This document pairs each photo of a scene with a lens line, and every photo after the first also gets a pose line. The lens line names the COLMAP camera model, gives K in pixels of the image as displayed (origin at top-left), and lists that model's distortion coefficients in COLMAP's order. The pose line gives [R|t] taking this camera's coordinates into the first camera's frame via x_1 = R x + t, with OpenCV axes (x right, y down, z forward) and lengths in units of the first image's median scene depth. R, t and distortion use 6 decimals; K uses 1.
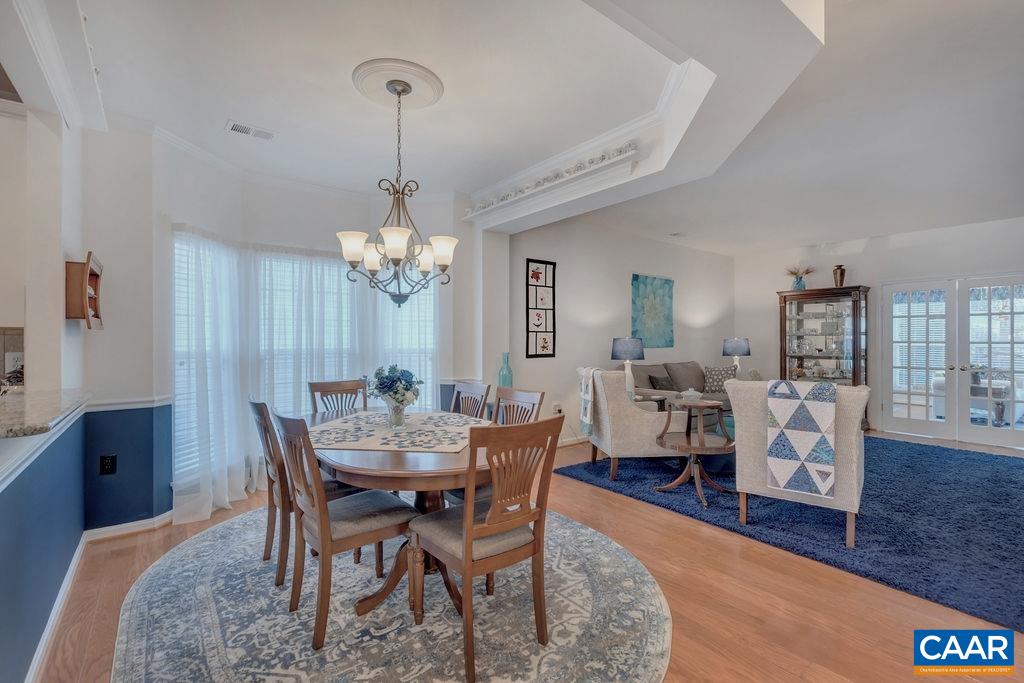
lens RADIAL K [[456.0, 0, 507.5], [0, 456.0, 337.6], [0, 0, 1]] dist [-0.000358, -0.000105]
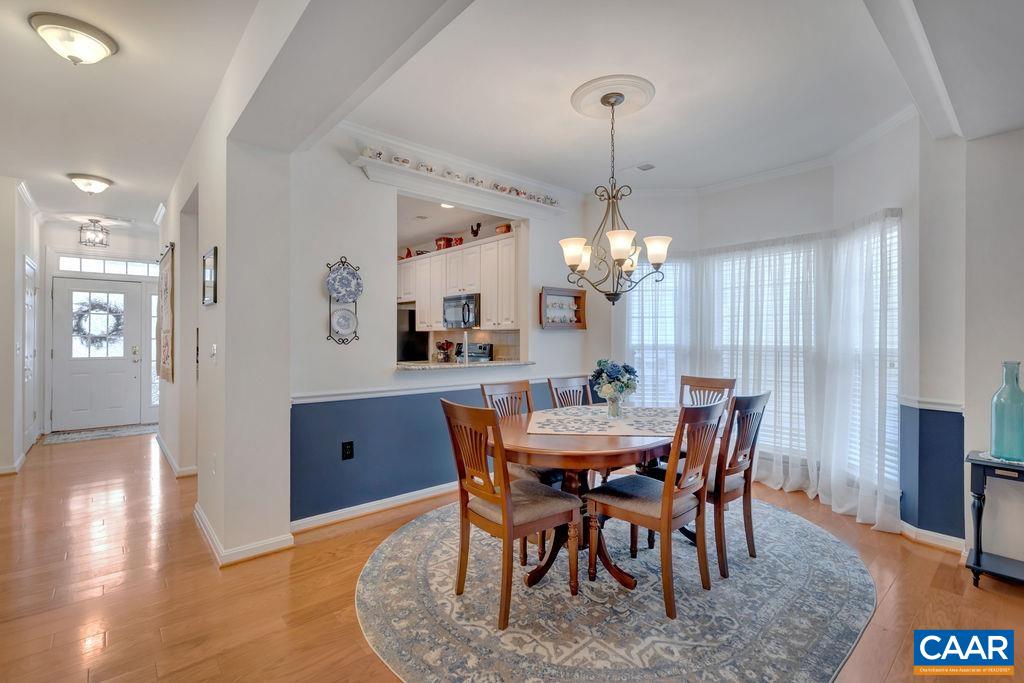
lens RADIAL K [[462.2, 0, 509.4], [0, 462.2, 331.2], [0, 0, 1]] dist [-0.004289, -0.000729]
pose [[0.063979, -0.006226, -0.997932, 0.822689], [-0.001663, 0.999978, -0.006346, 0.002536], [0.997950, 0.002066, 0.063967, 0.690820]]
